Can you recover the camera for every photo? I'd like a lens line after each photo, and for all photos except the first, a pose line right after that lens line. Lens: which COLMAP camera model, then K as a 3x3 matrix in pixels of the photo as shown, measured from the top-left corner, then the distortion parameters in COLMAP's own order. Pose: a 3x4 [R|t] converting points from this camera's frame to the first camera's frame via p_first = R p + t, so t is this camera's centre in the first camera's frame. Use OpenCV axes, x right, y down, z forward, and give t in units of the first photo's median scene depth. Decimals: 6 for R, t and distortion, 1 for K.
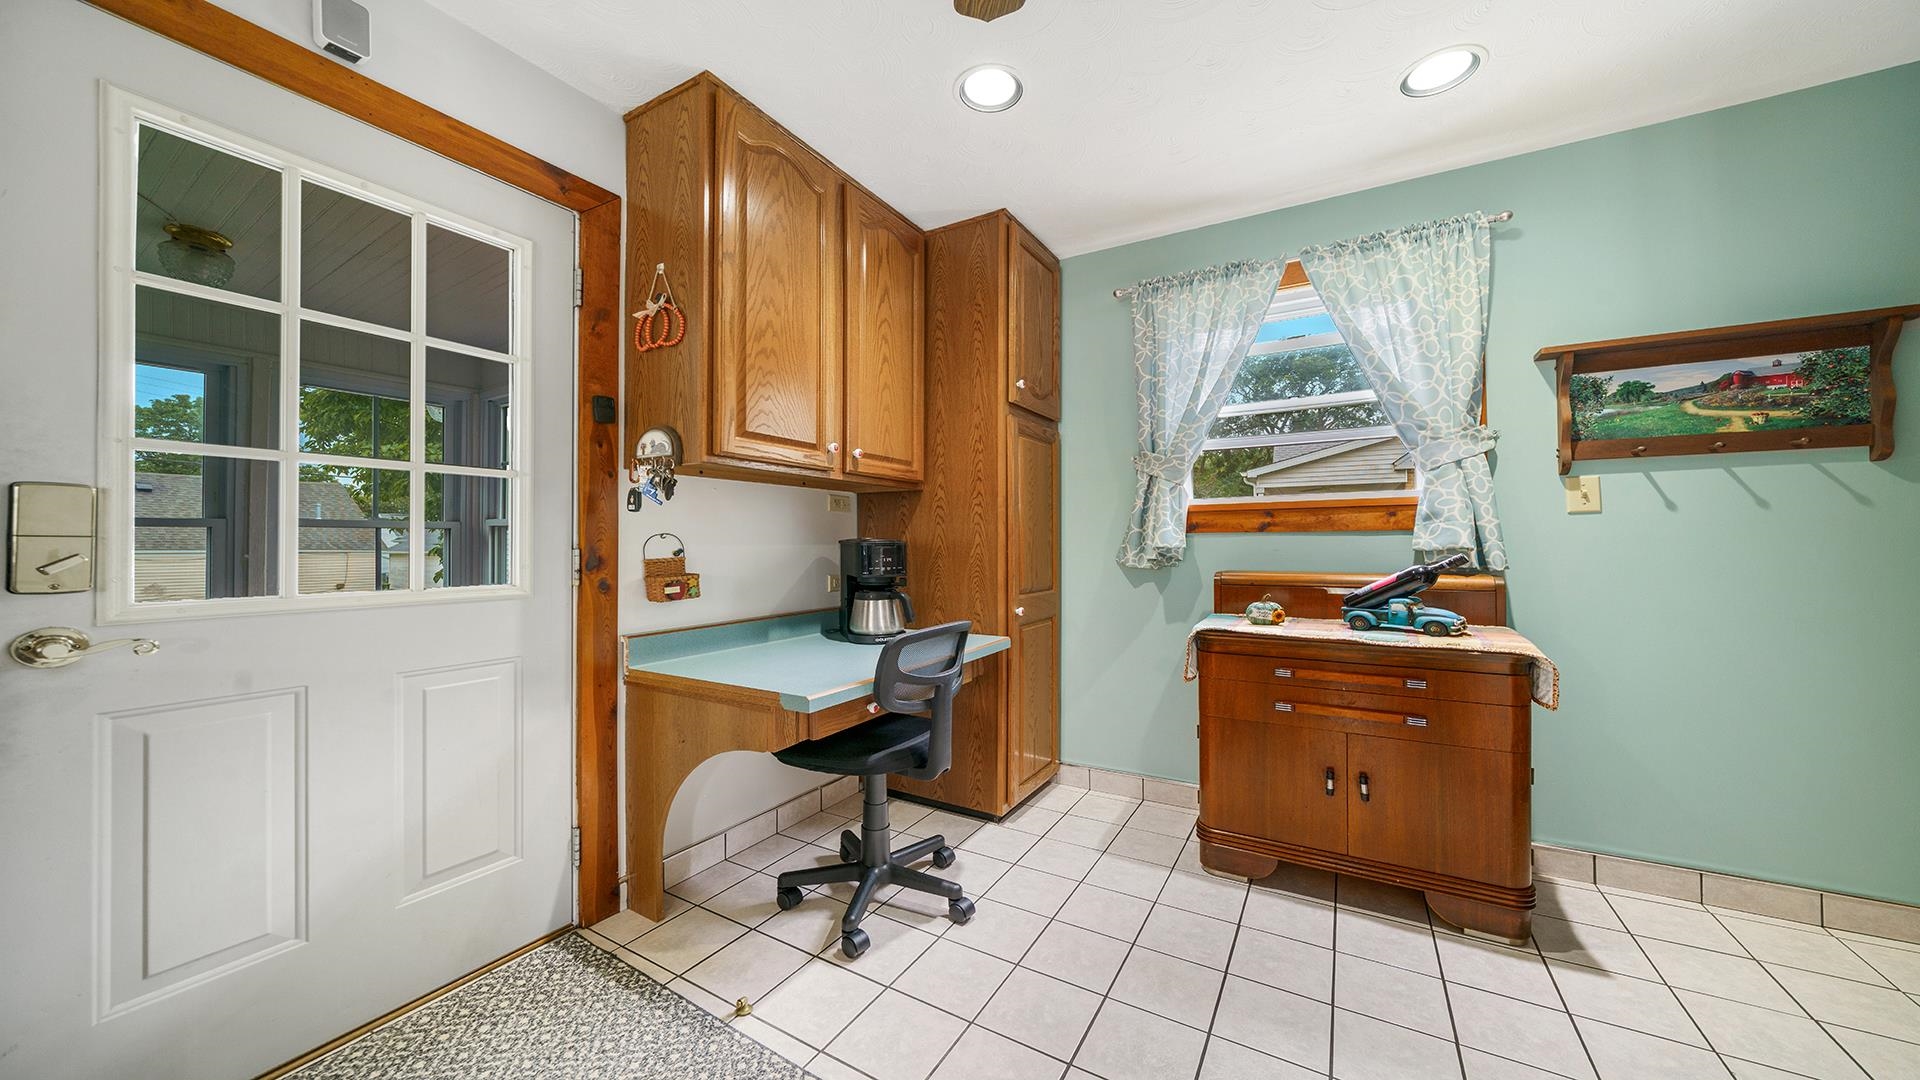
lens RADIAL K [[654.6, 0, 969.1], [0, 654.6, 542.8], [0, 0, 1]] dist [-0.003298, -0.000130]
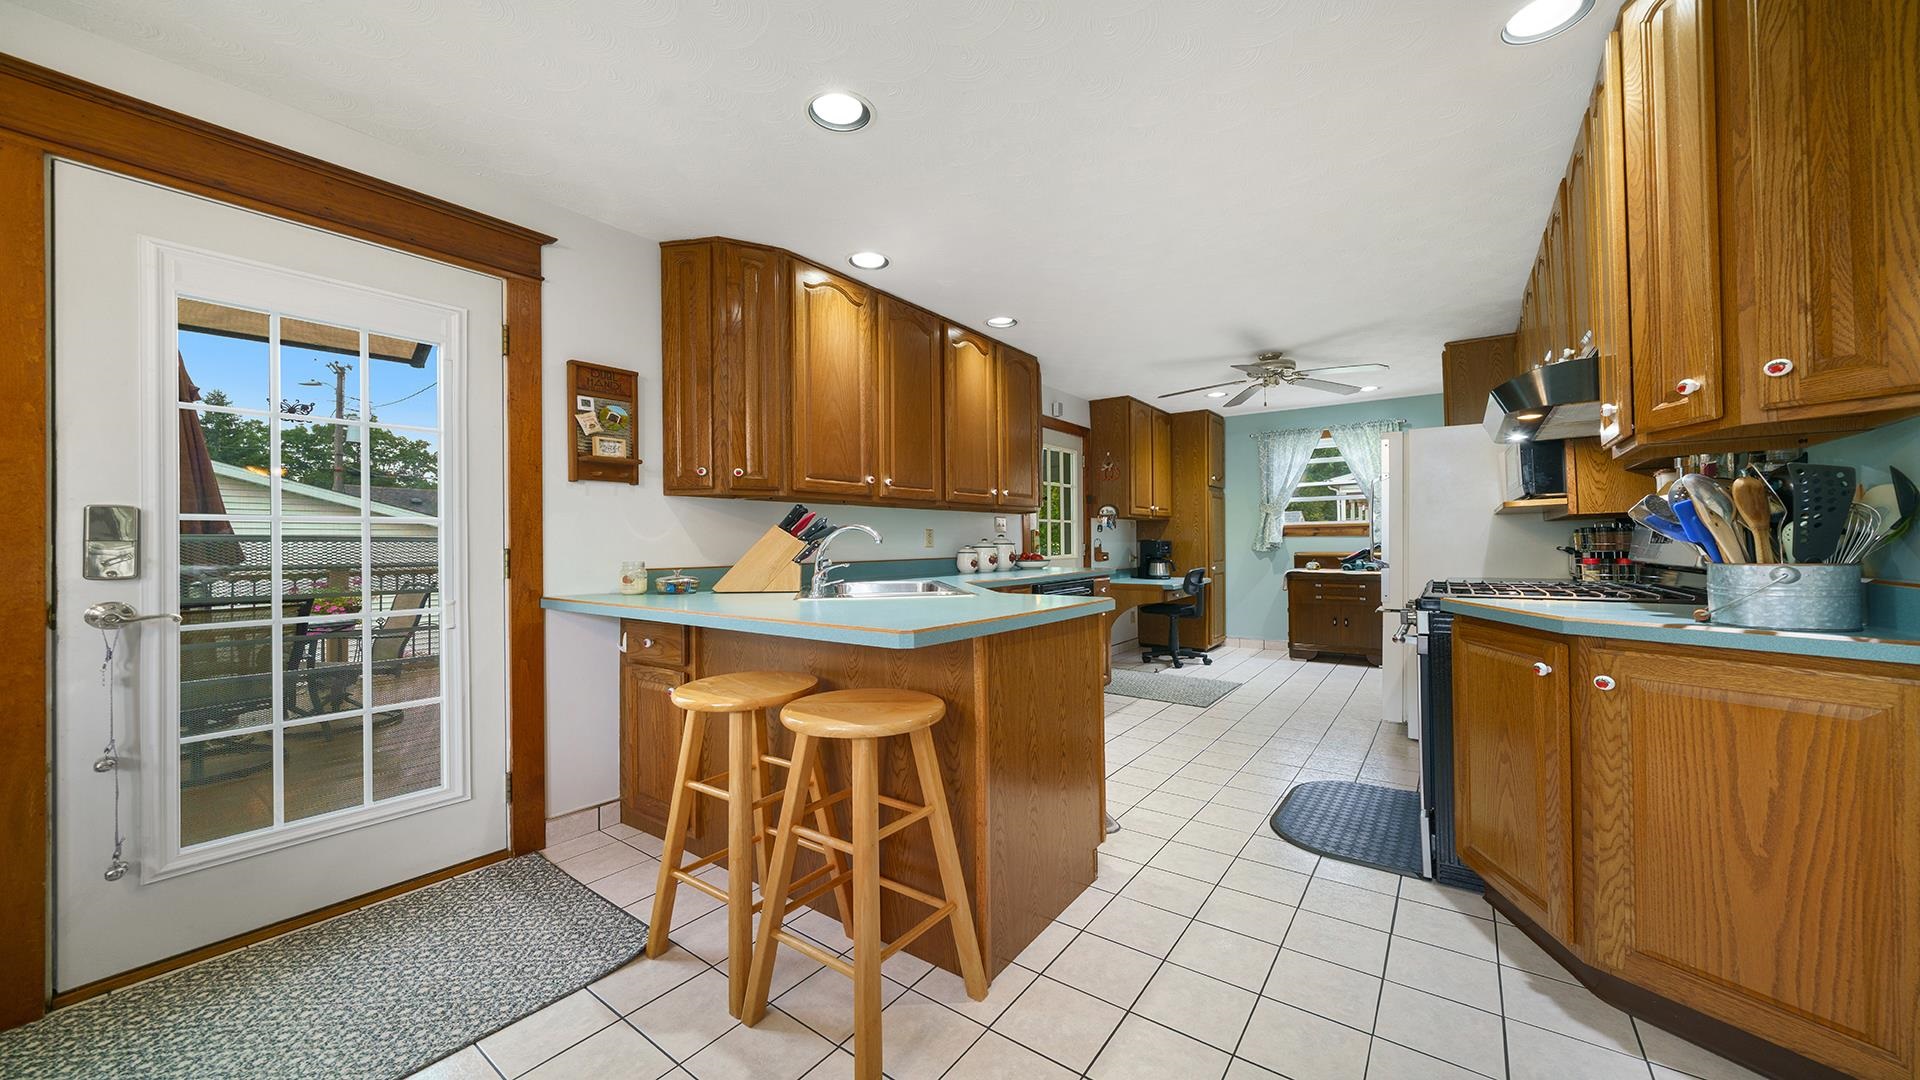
lens RADIAL K [[654.6, 0, 969.1], [0, 654.6, 542.8], [0, 0, 1]] dist [-0.003298, -0.000130]
pose [[0.993066, -0.006112, -0.117399, -0.658047], [0.006149, 0.999981, -0.000051, 0.000776], [0.117397, -0.000671, 0.993085, -1.891562]]
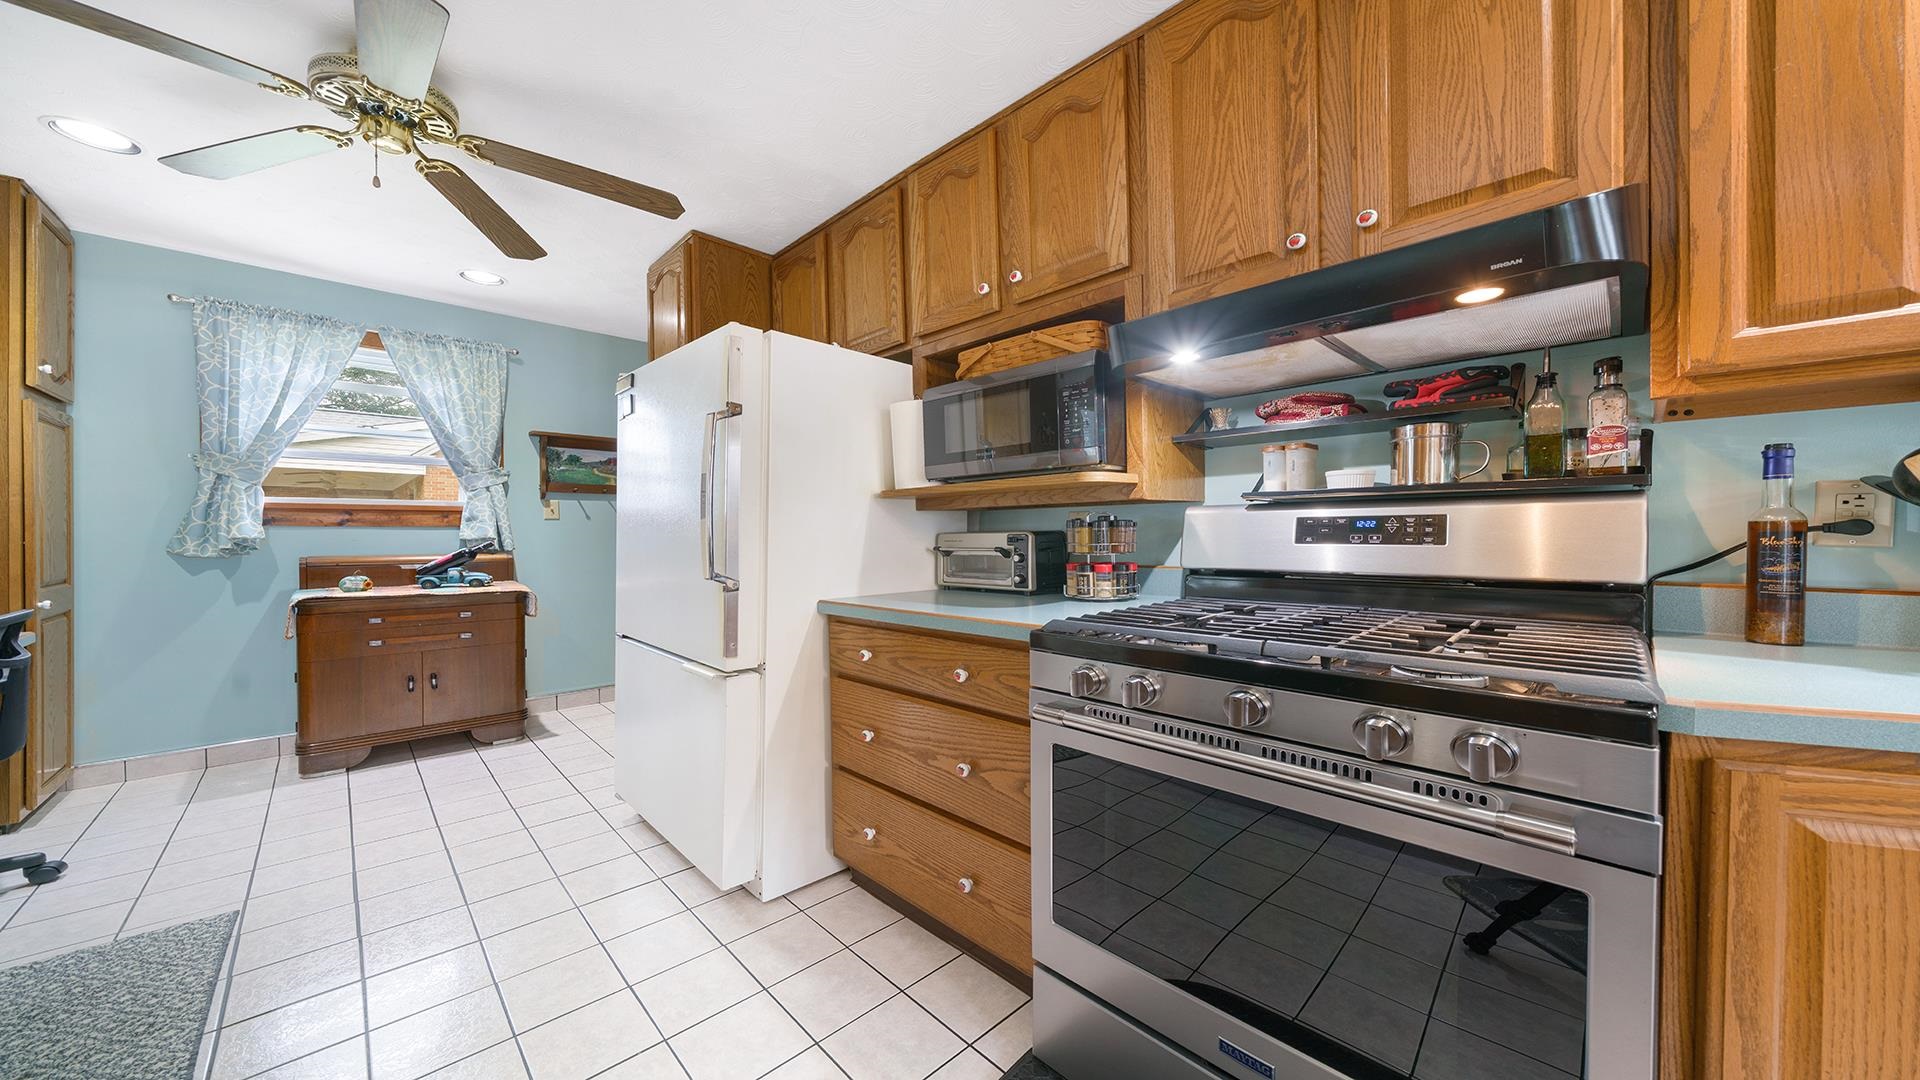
lens RADIAL K [[648.0, 0, 977.3], [0, 648.0, 536.8], [0, 0, 1]] dist [-0.026379, 0.003551]
pose [[0.255670, 0.000291, 0.966764, -0.532487], [-0.003926, 0.999992, 0.000737, -0.001526], [-0.966756, -0.003984, 0.255669, -0.658588]]
